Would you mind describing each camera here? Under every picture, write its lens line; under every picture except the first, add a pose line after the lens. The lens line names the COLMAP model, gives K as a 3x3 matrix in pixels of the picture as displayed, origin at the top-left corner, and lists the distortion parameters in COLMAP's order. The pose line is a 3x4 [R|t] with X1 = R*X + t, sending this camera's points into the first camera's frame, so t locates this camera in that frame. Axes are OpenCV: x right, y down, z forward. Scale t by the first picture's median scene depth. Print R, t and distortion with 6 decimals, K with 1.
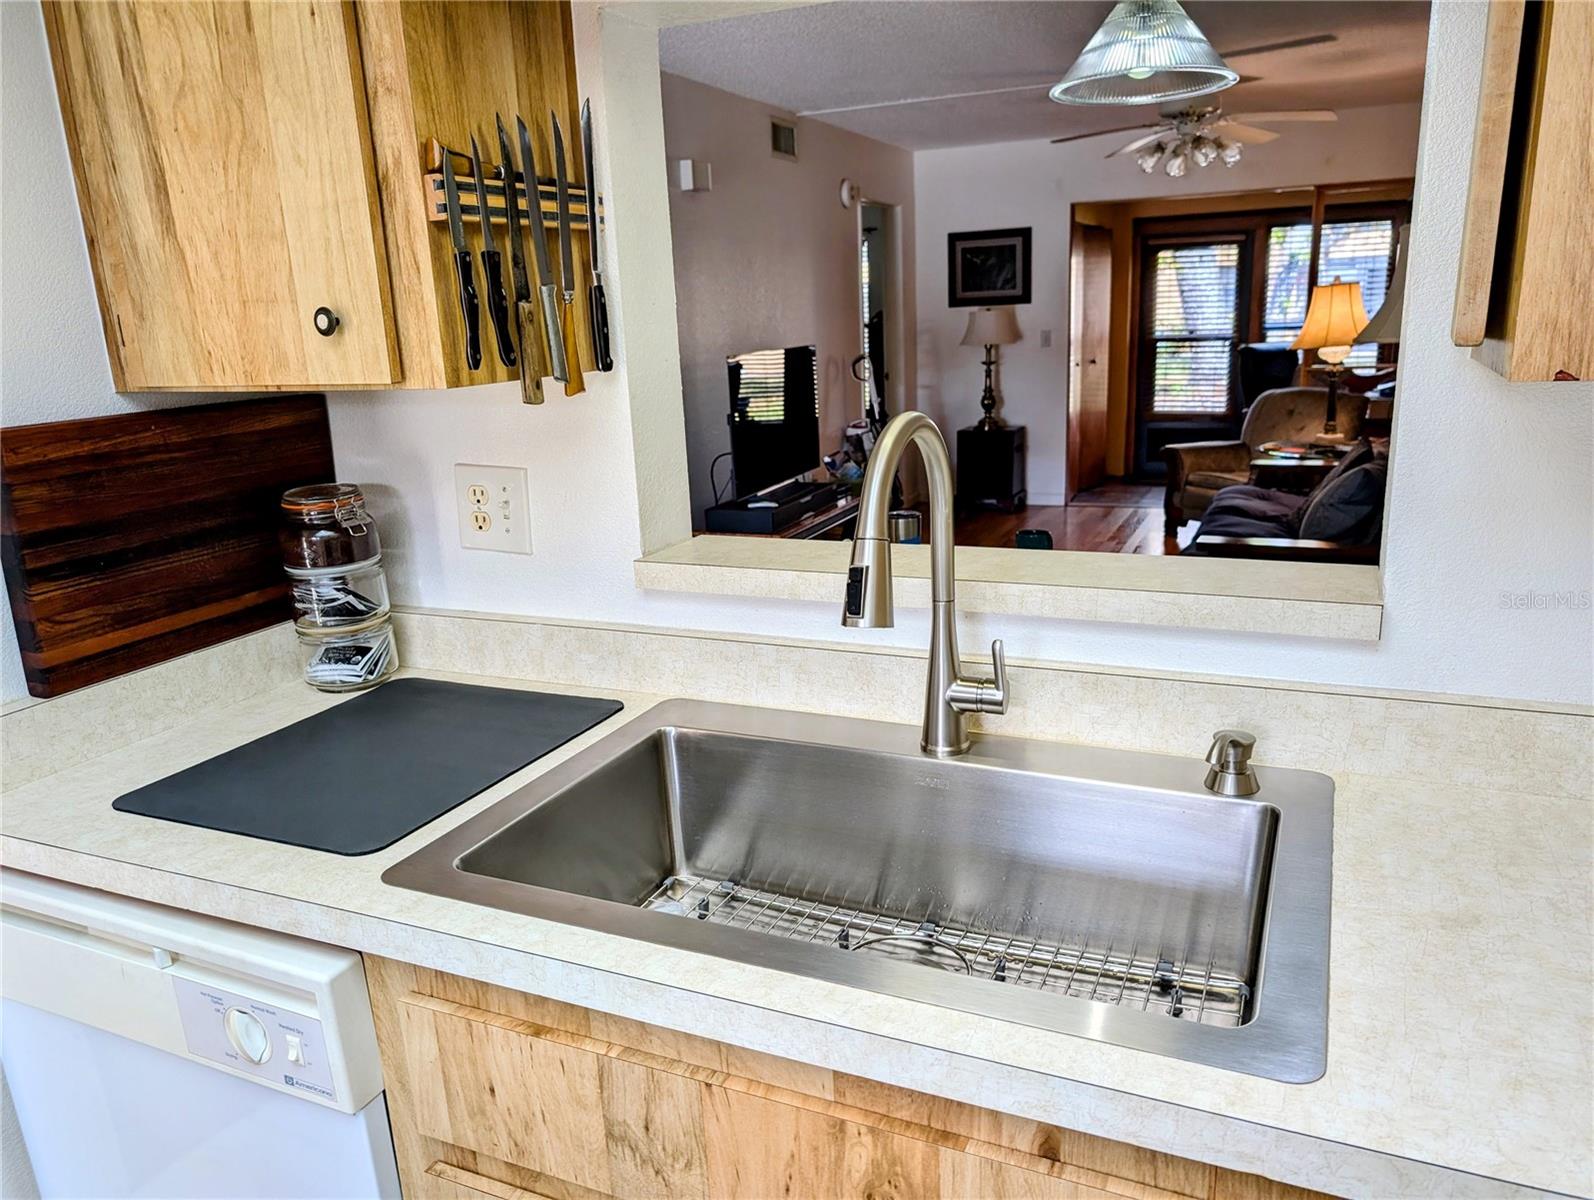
lens RADIAL K [[1140.3, 0, 800.1], [0, 1140.3, 610.3], [0, 0, 1]] dist [0.004890, 0.001563]
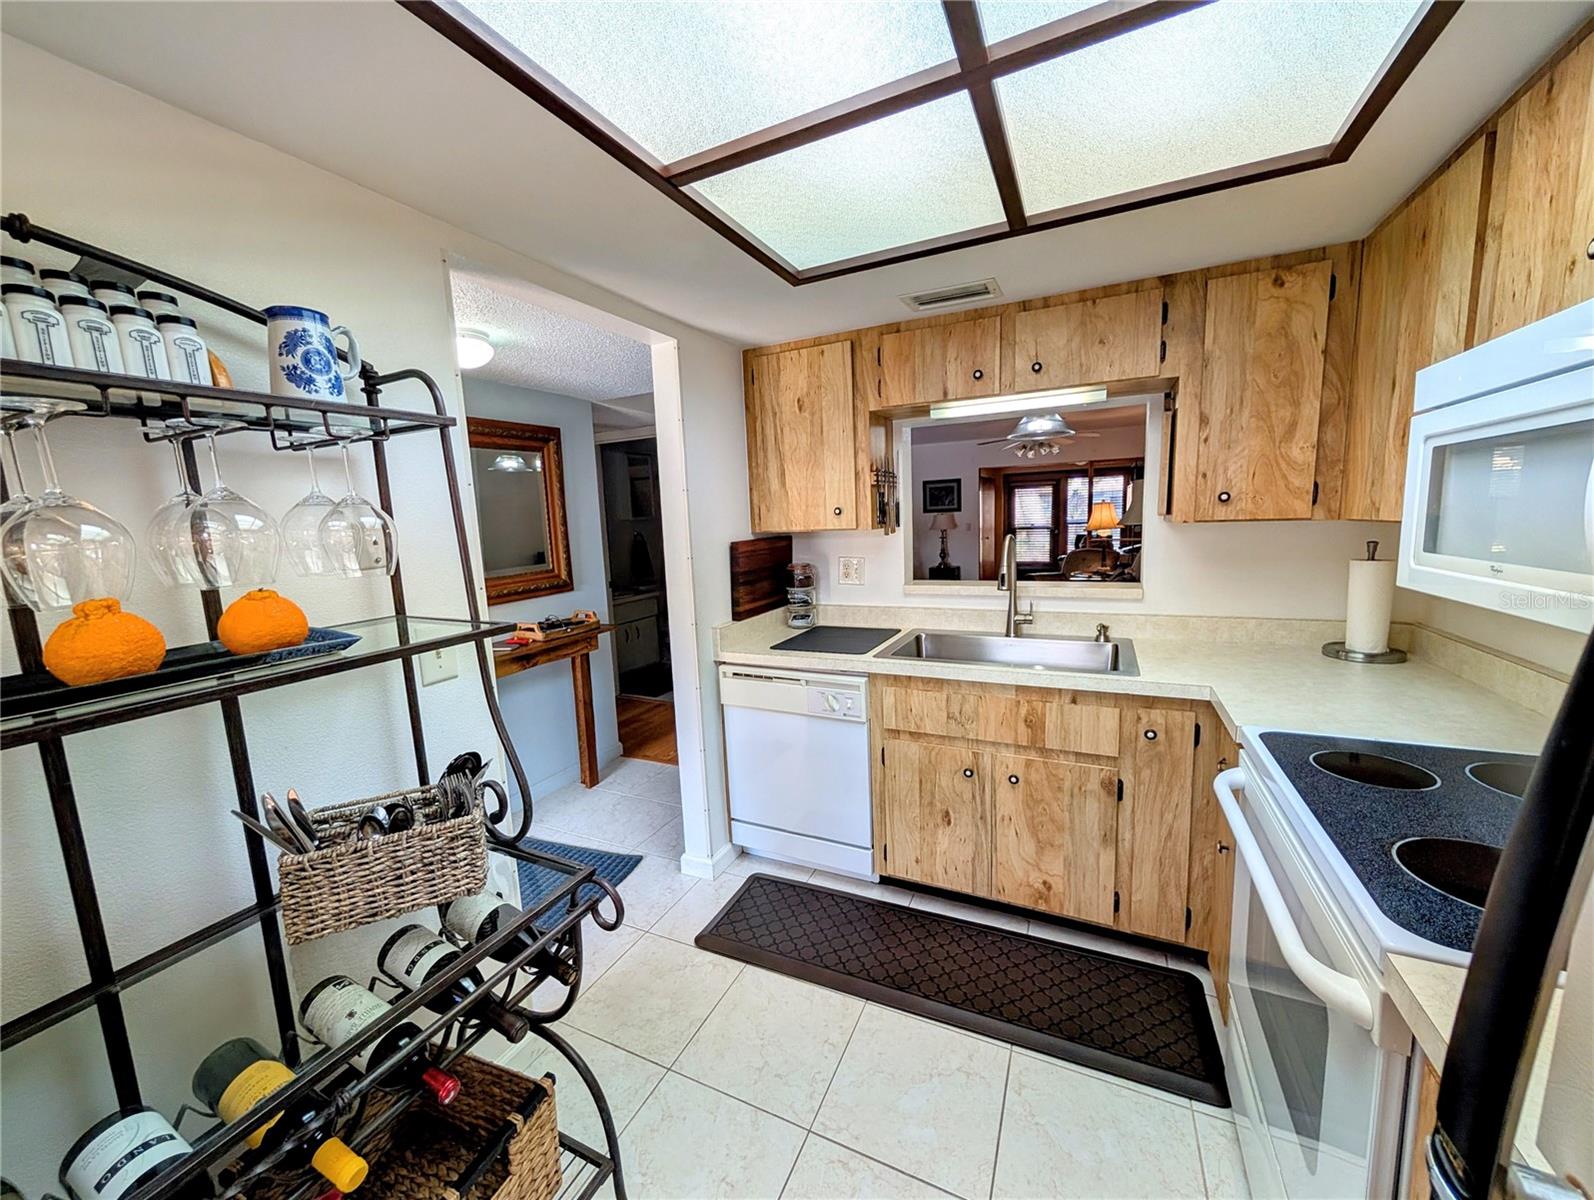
lens RADIAL K [[605.7, 0, 794.4], [0, 605.7, 593.8], [0, 0, 1]] dist [-0.000643, -0.000015]
pose [[0.999619, 0.005378, -0.027075, -0.383226], [-0.008860, 0.991447, -0.130205, 0.194060], [0.026143, 0.130395, 0.991117, -0.655974]]
